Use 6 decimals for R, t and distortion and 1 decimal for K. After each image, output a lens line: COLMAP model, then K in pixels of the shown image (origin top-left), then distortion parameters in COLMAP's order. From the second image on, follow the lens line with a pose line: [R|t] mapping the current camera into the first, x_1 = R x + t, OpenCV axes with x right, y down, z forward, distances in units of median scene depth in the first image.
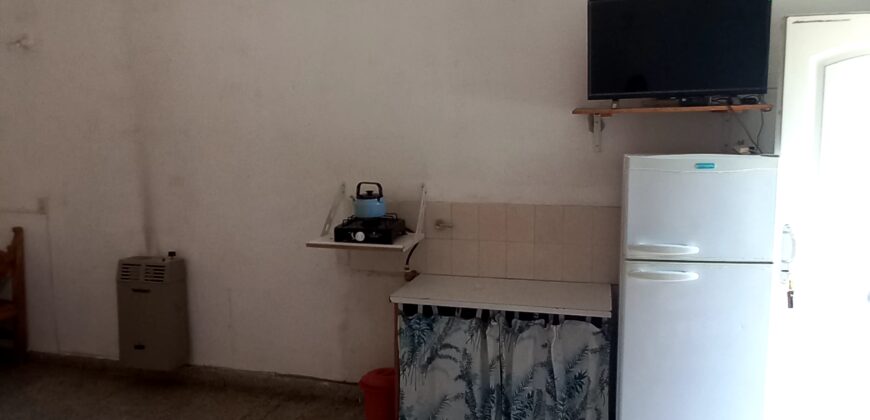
lens RADIAL K [[620.6, 0, 450.8], [0, 620.6, 209.6], [0, 0, 1]] dist [0.039804, 0.003447]
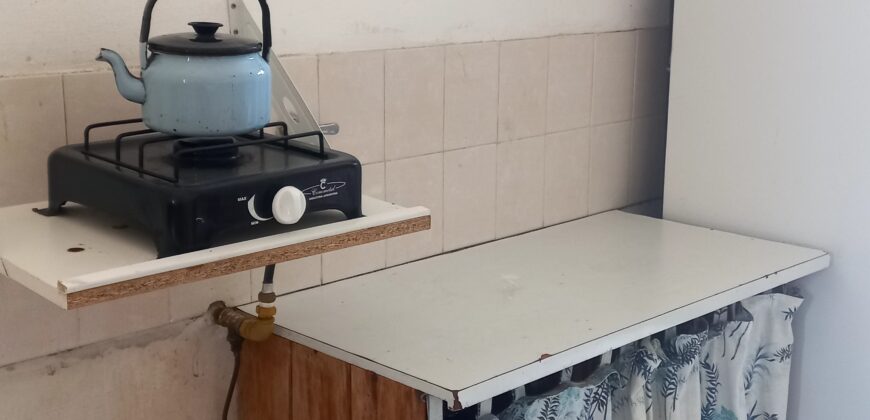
lens RADIAL K [[1123.9, 0, 433.0], [0, 1123.9, 211.8], [0, 0, 1]] dist [0.136497, 0.000000]
pose [[0.502814, -0.188122, 0.843675, -0.505927], [0.095214, 0.982145, 0.162253, -0.021701], [-0.859135, -0.001253, 0.511748, 0.735886]]
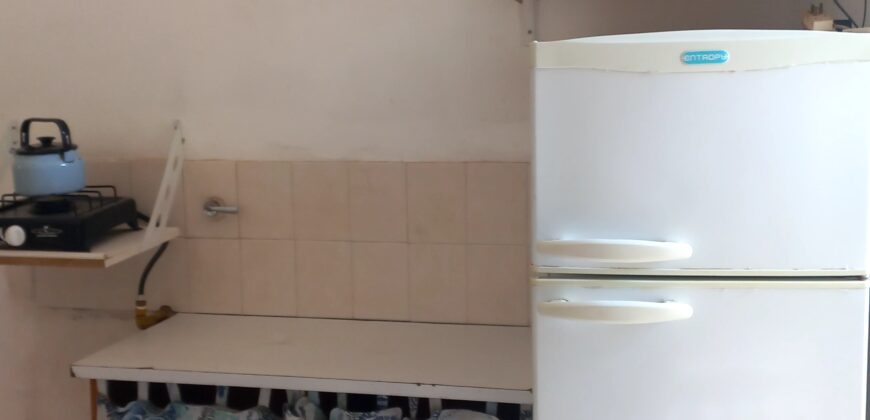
lens RADIAL K [[1123.9, 0, 432.3], [0, 1123.9, 212.0], [0, 0, 1]] dist [0.136497, 0.000000]
pose [[0.999802, -0.016940, -0.010423, 0.174511], [0.017146, 0.999653, 0.020015, 0.014362], [0.010080, -0.020190, 0.999745, 0.160549]]
